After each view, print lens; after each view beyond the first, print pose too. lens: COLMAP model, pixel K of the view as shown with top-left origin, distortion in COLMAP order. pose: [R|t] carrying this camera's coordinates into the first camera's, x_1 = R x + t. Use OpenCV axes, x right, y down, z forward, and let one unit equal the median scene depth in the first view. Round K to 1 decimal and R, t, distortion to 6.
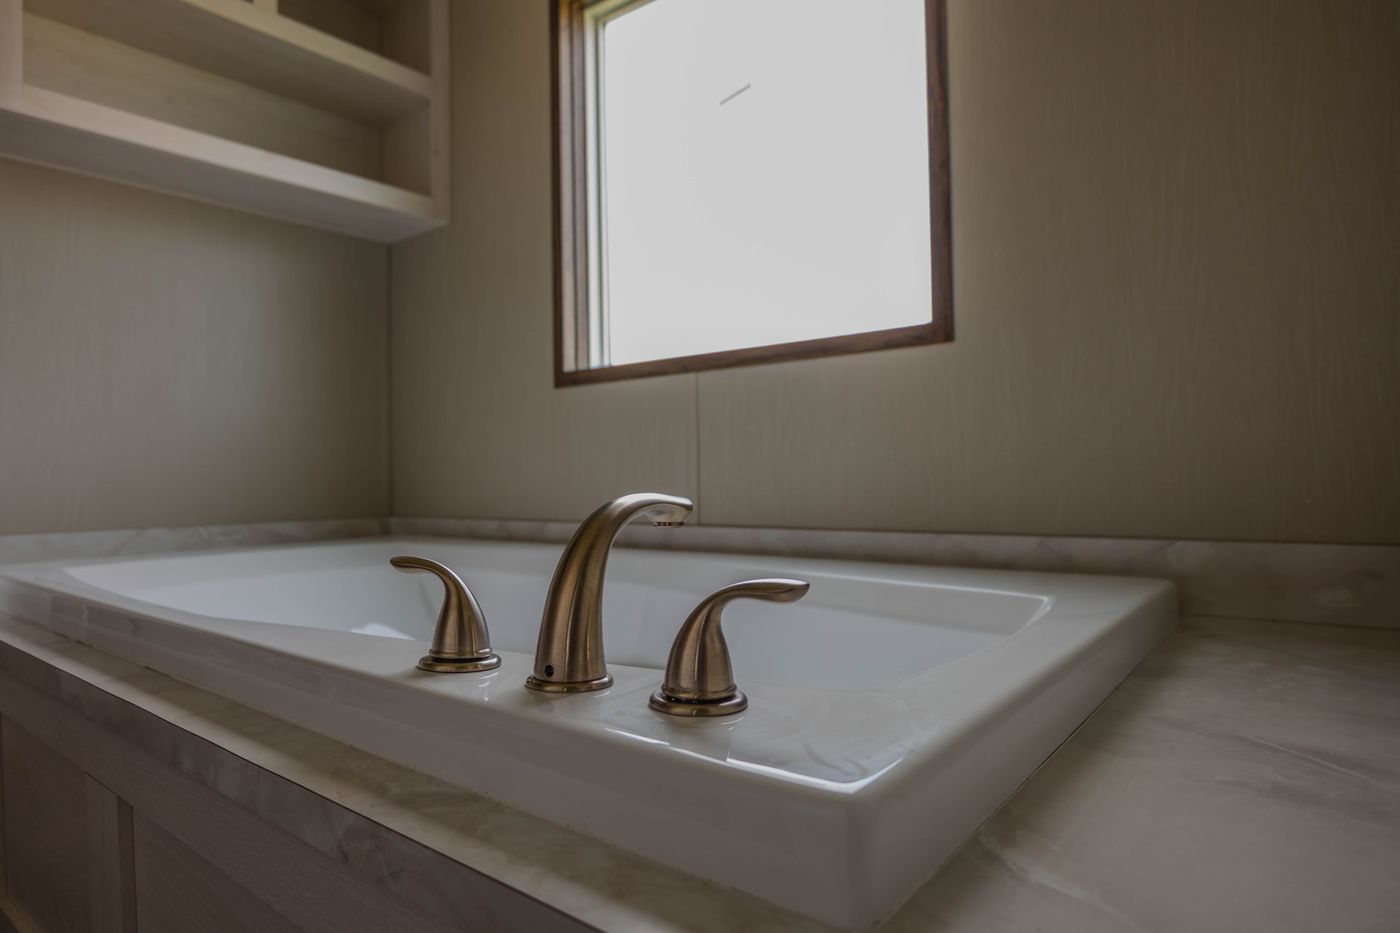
lens RADIAL K [[815.8, 0, 694.1], [0, 815.8, 469.4], [0, 0, 1]] dist [-0.035649, 0.022923]
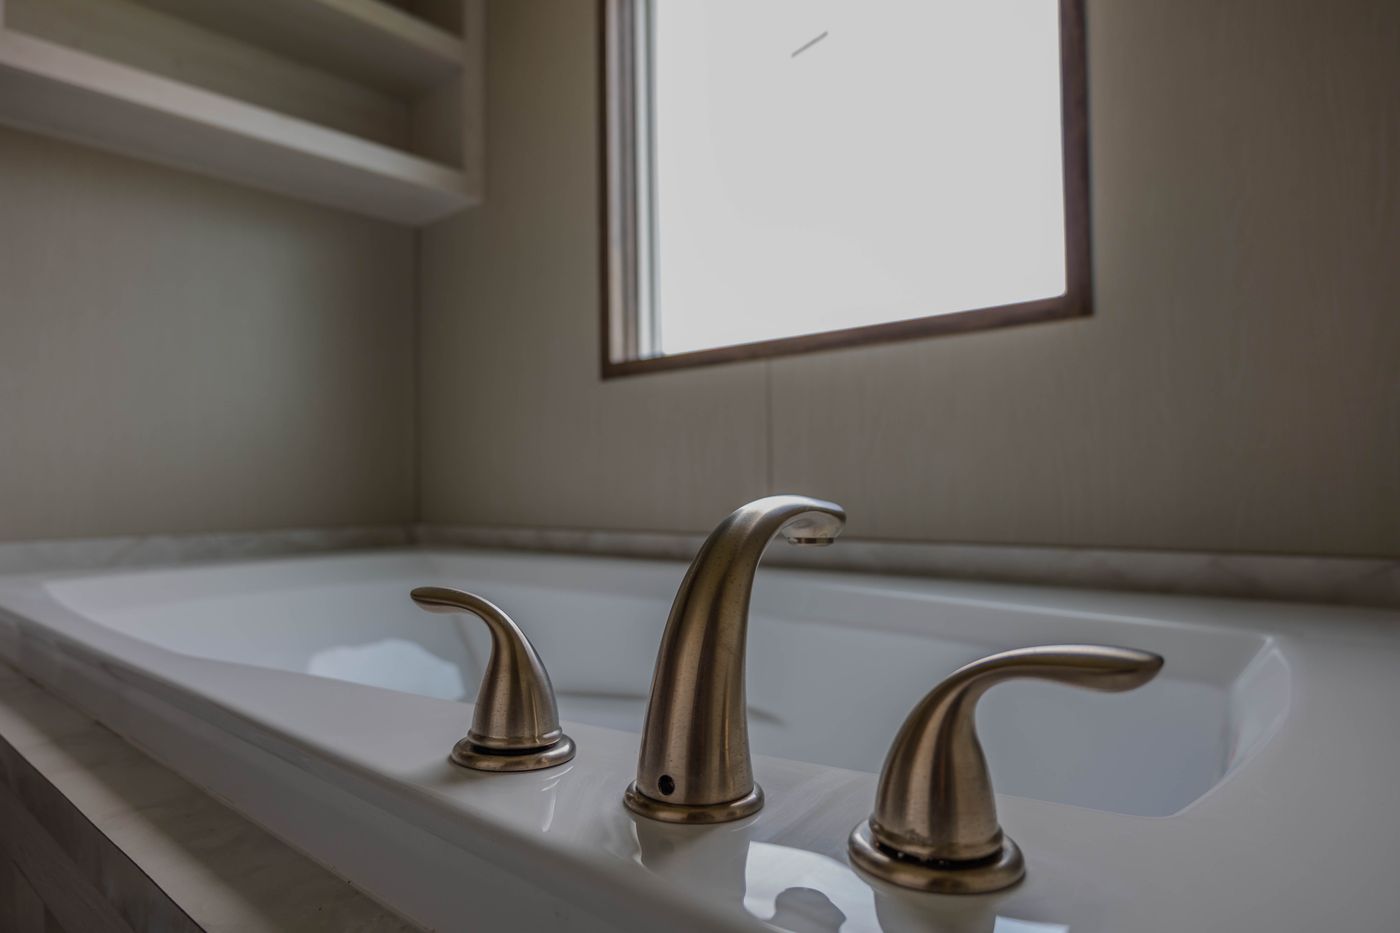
lens RADIAL K [[815.8, 0, 697.1], [0, 815.8, 469.3], [0, 0, 1]] dist [-0.035649, 0.022923]
pose [[0.999603, 0.002884, -0.028023, -0.048894], [-0.003153, 0.999950, -0.009541, 0.006017], [0.027994, 0.009625, 0.999562, 0.138400]]
